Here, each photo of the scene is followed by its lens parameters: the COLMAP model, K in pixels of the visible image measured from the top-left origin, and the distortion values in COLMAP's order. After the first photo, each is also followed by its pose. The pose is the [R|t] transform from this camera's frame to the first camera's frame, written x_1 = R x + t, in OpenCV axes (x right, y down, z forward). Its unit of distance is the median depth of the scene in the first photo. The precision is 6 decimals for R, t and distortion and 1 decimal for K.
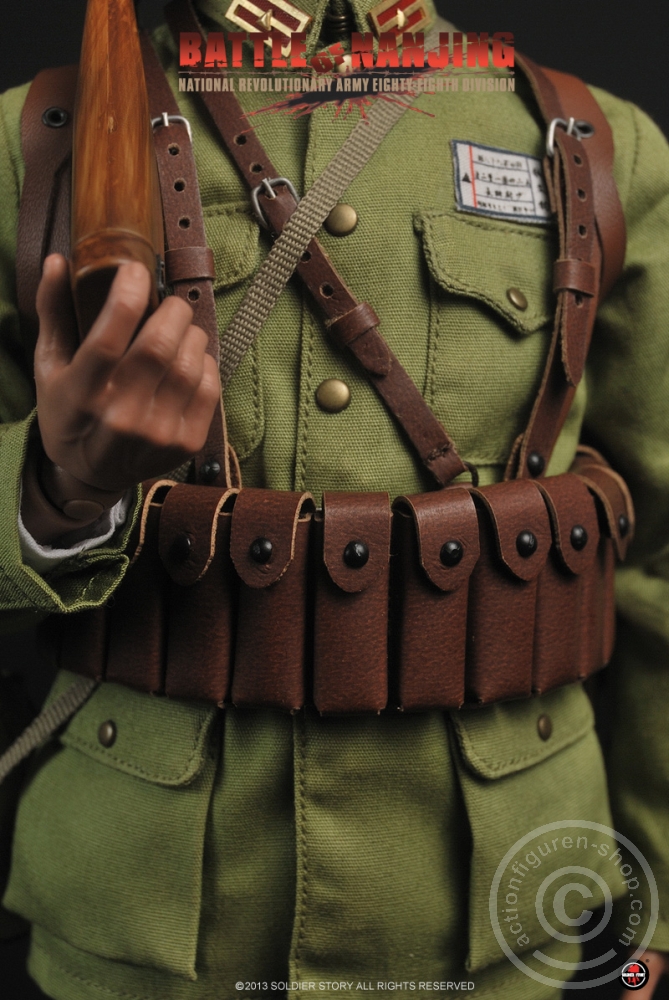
lens RADIAL K [[2400.3, 0, 334.5], [0, 2400.3, 500.0], [0, 0, 1]] dist [-0.018091, -0.002026]
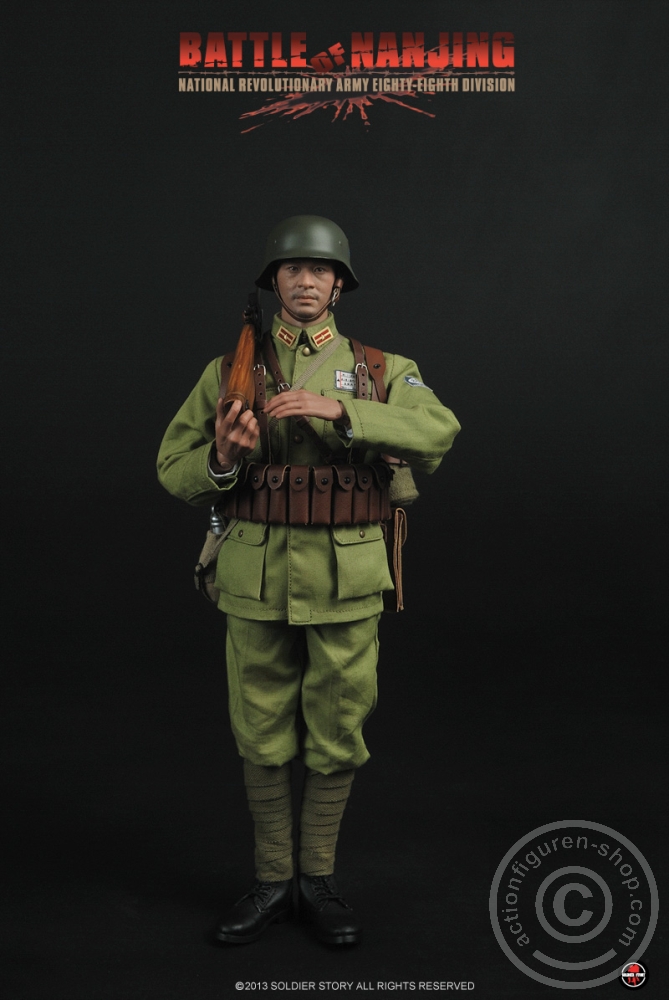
lens RADIAL K [[2400.3, 0, 334.5], [0, 2400.3, 500.0], [0, 0, 1]] dist [-0.018091, -0.002026]
pose [[0.985842, 0.006029, -0.167568, 0.674894], [-0.020370, 0.996258, -0.083997, 0.361242], [0.166434, 0.086221, 0.982276, -2.622294]]
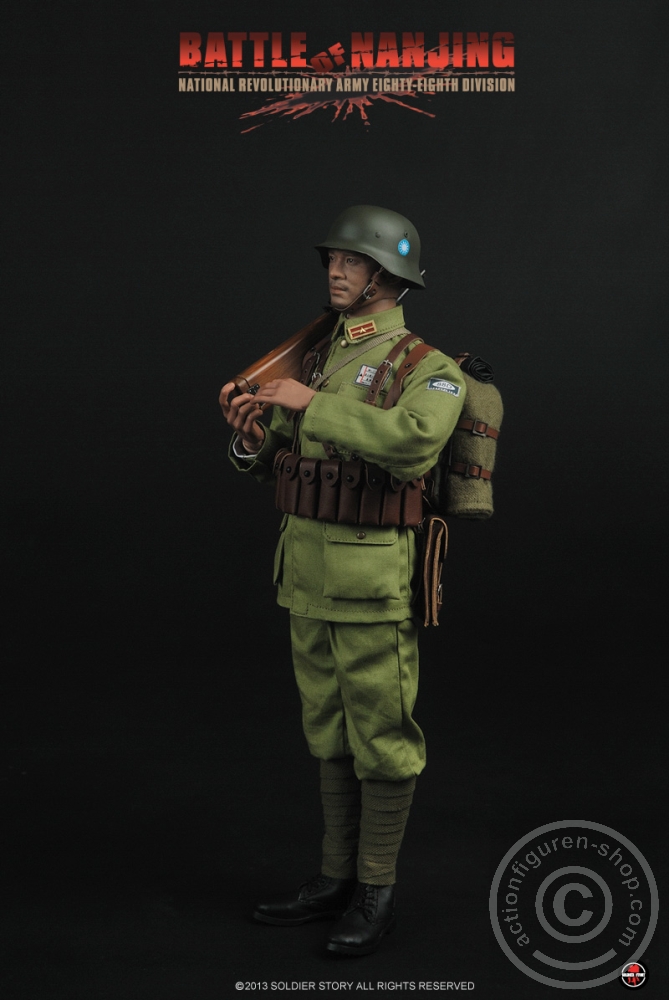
lens RADIAL K [[2400.3, 0, 334.5], [0, 2400.3, 500.0], [0, 0, 1]] dist [-0.018091, -0.002026]
pose [[0.541085, 0.117205, -0.832760, 3.079143], [-0.199619, 0.979839, 0.008202, 0.026731], [0.816933, 0.161797, 0.553573, -0.993611]]
